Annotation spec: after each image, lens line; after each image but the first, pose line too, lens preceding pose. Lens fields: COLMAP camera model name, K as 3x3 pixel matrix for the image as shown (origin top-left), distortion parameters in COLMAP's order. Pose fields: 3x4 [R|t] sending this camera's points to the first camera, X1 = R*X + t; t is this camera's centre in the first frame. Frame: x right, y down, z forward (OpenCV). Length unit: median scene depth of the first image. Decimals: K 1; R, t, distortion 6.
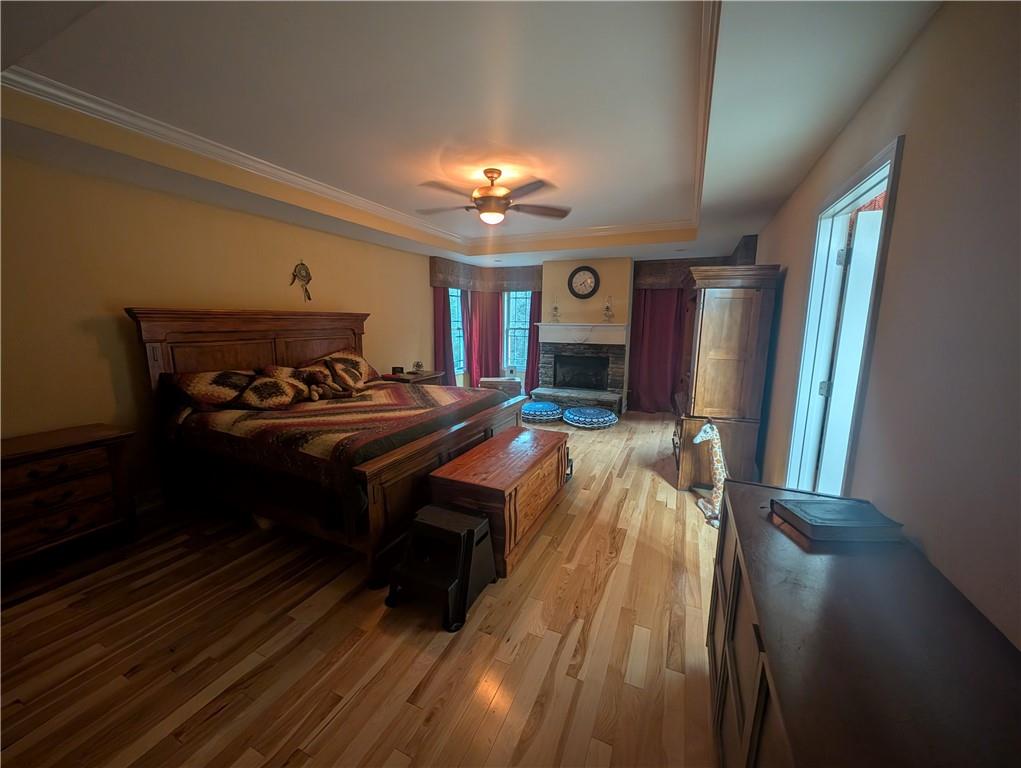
lens RADIAL K [[382.4, 0, 511.9], [0, 382.4, 384.7], [0, 0, 1]] dist [-0.005623, 0.000548]
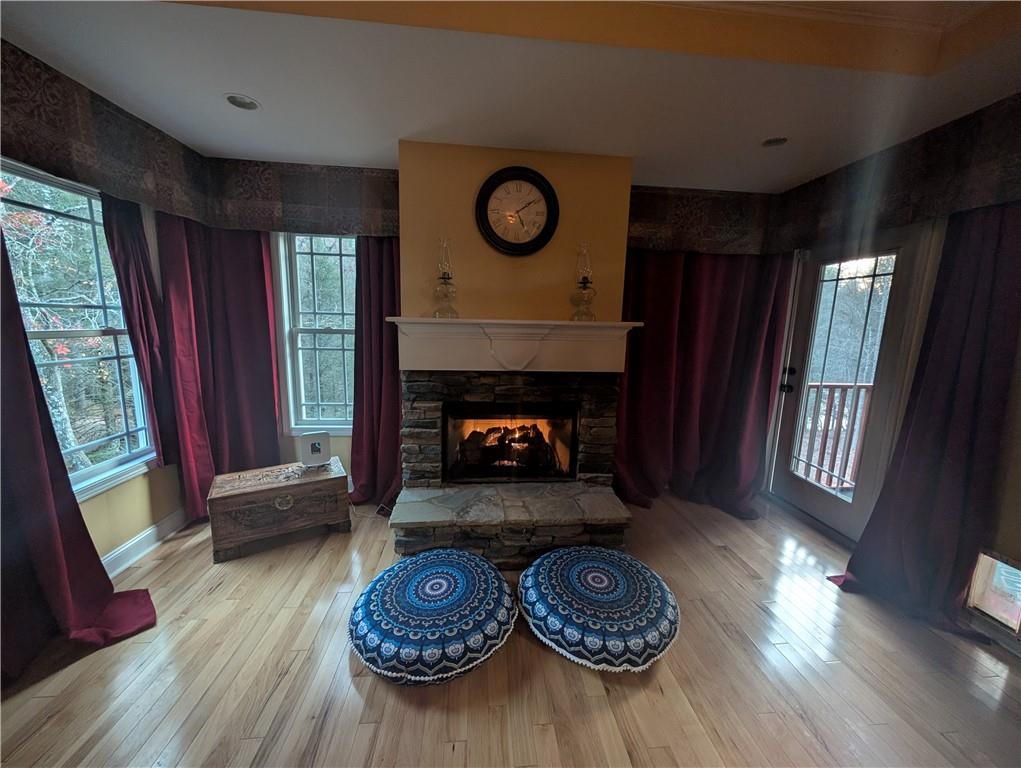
lens RADIAL K [[382.4, 0, 510.3], [0, 382.4, 381.4], [0, 0, 1]] dist [-0.005623, 0.000548]
pose [[0.869420, -0.063605, 0.489962, -0.014717], [0.064612, 0.997800, 0.014878, -0.097634], [-0.489831, 0.018722, 0.871617, 0.623518]]
